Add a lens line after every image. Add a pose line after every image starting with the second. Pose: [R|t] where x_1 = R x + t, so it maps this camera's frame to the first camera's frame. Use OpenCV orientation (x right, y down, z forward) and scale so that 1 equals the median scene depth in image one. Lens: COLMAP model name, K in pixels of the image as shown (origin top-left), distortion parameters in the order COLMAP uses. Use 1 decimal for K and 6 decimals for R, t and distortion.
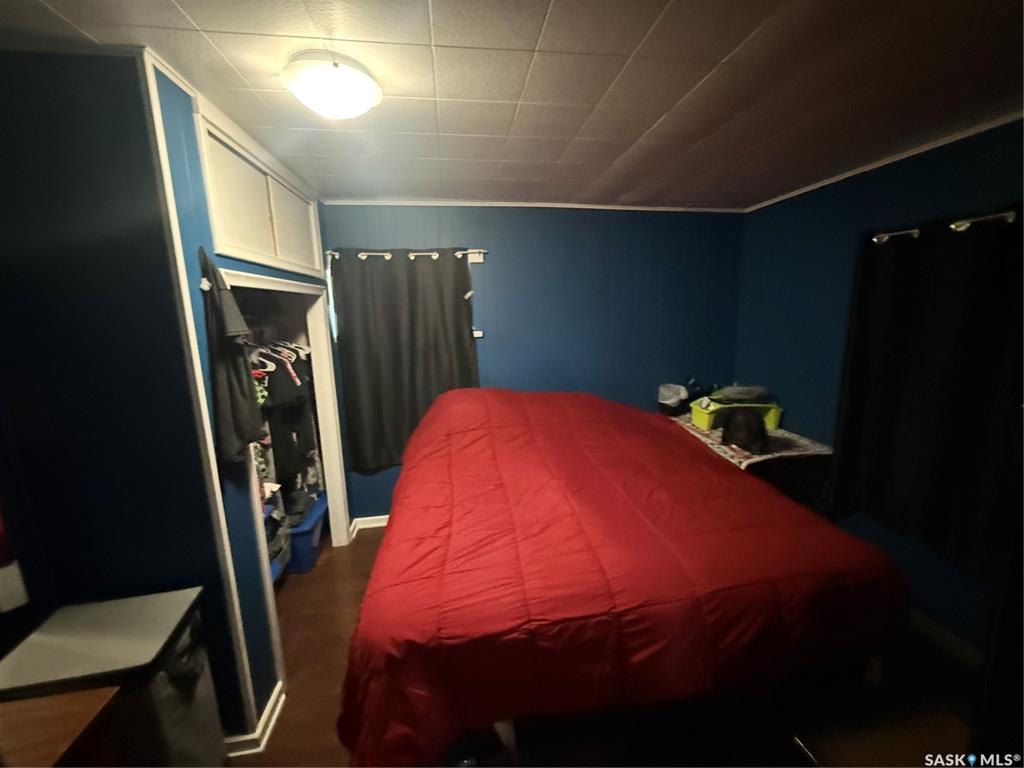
lens RADIAL K [[407.4, 0, 514.9], [0, 407.4, 384.8], [0, 0, 1]] dist [0.003583, -0.001752]
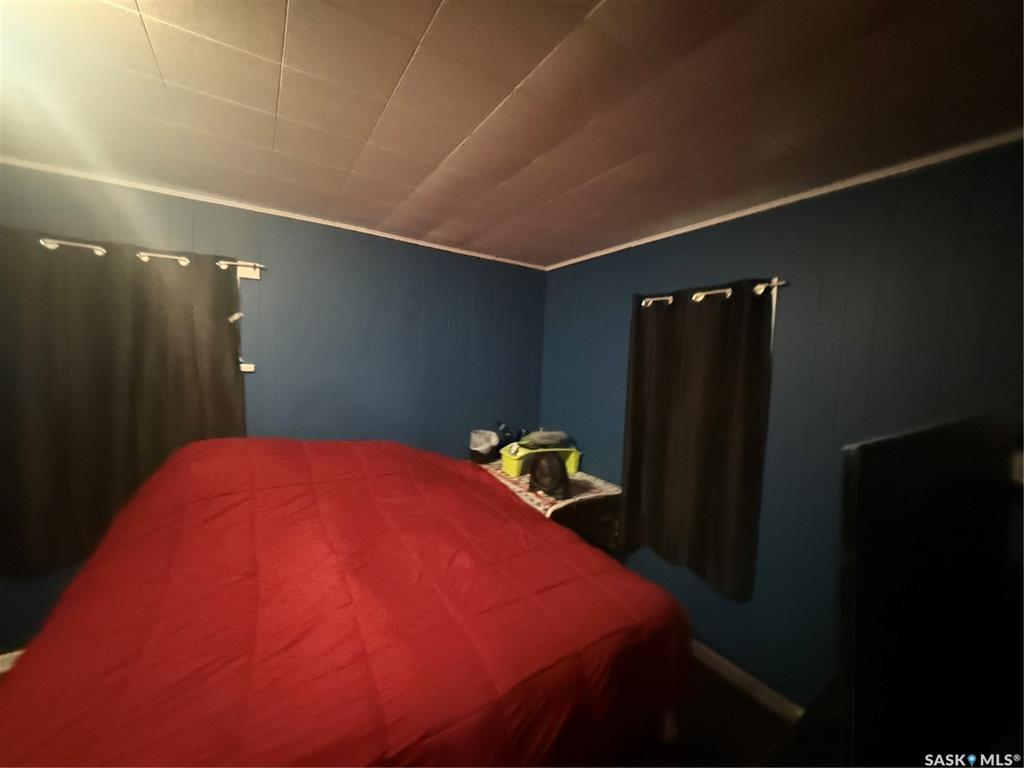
lens RADIAL K [[407.4, 0, 514.5], [0, 407.4, 383.6], [0, 0, 1]] dist [0.003583, -0.001752]
pose [[0.912094, 0.036503, 0.408353, 0.068300], [0.012572, 0.993070, -0.116853, 0.003876], [-0.409789, 0.111714, 0.905314, 0.104410]]
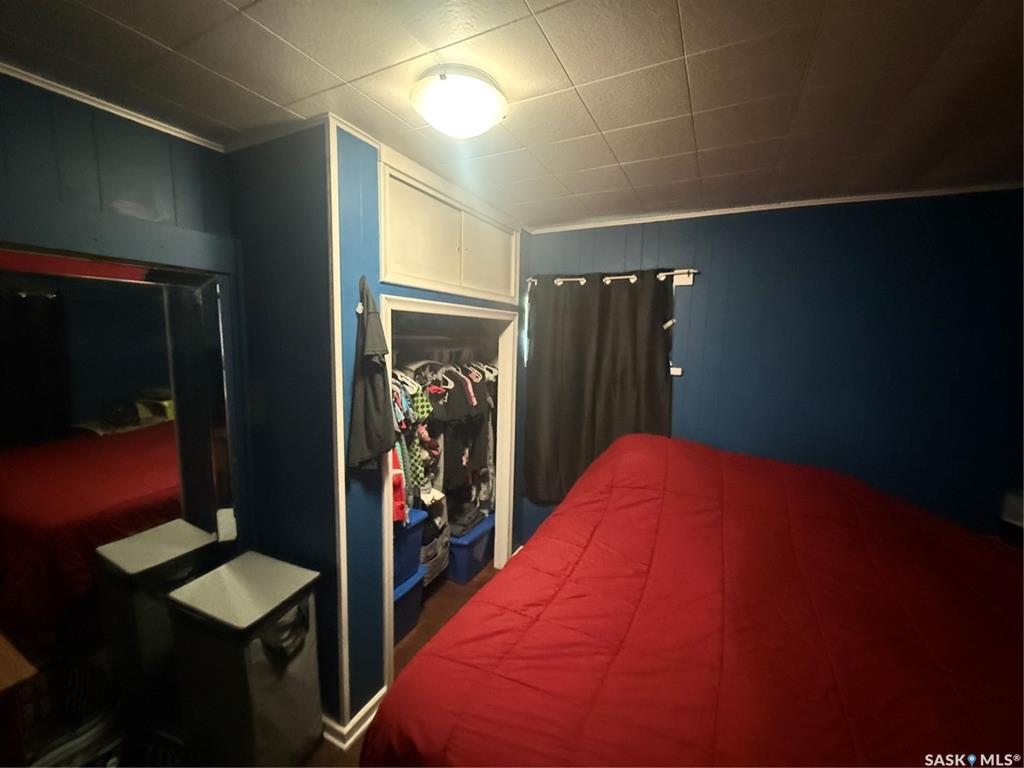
lens RADIAL K [[407.4, 0, 514.8], [0, 407.4, 384.7], [0, 0, 1]] dist [0.003583, -0.001752]
pose [[0.813878, 0.109370, -0.570650, 0.137066], [-0.147031, 0.988926, -0.020164, -0.040553], [0.562126, 0.100314, 0.820946, 0.177094]]
